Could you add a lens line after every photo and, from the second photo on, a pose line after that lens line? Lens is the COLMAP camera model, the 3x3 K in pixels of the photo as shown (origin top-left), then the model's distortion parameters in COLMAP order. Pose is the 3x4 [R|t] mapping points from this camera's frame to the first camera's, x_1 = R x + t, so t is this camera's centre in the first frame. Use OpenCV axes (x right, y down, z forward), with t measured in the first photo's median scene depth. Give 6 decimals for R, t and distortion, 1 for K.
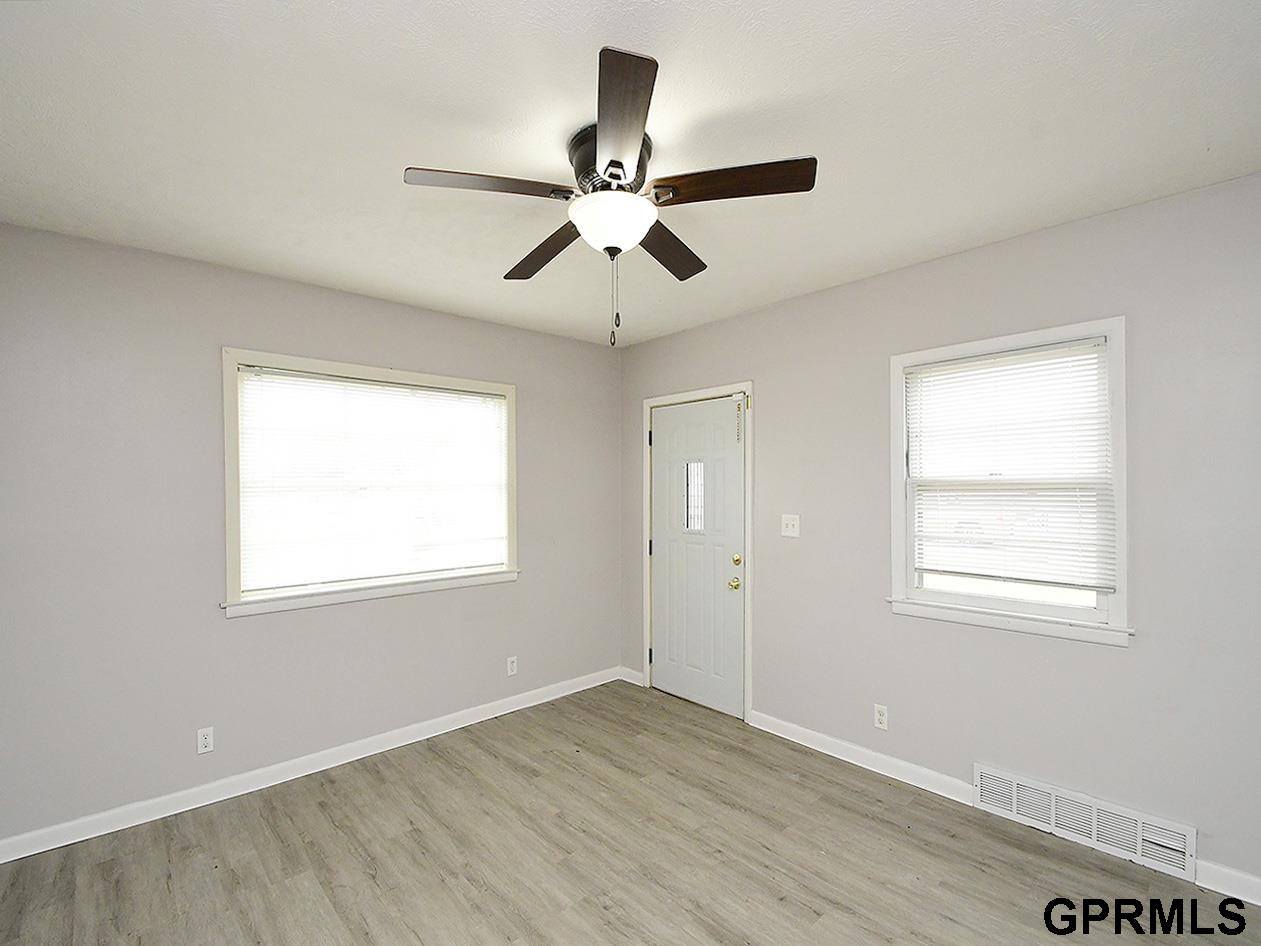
lens RADIAL K [[556.5, 0, 630.2], [0, 556.5, 488.2], [0, 0, 1]] dist [0.014610, -0.016970]
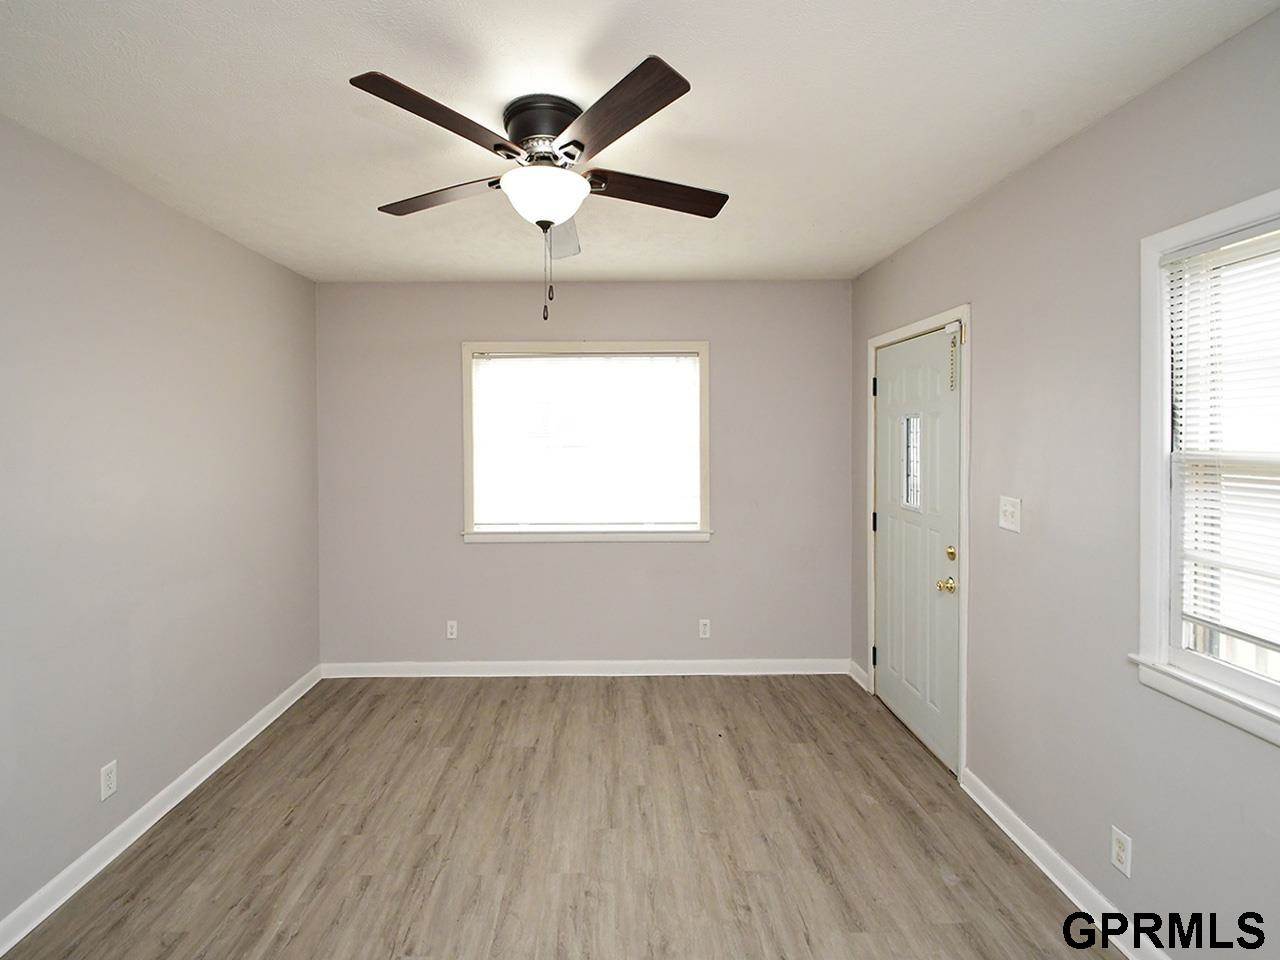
lens RADIAL K [[575.4, 0, 631.5], [0, 575.4, 429.0], [0, 0, 1]] dist [0.002055, 0.000164]
pose [[0.750832, -0.000058, -0.660493, 0.462229], [-0.001047, 0.999999, -0.001278, -0.038519], [0.660492, 0.001651, 0.750831, 0.200823]]
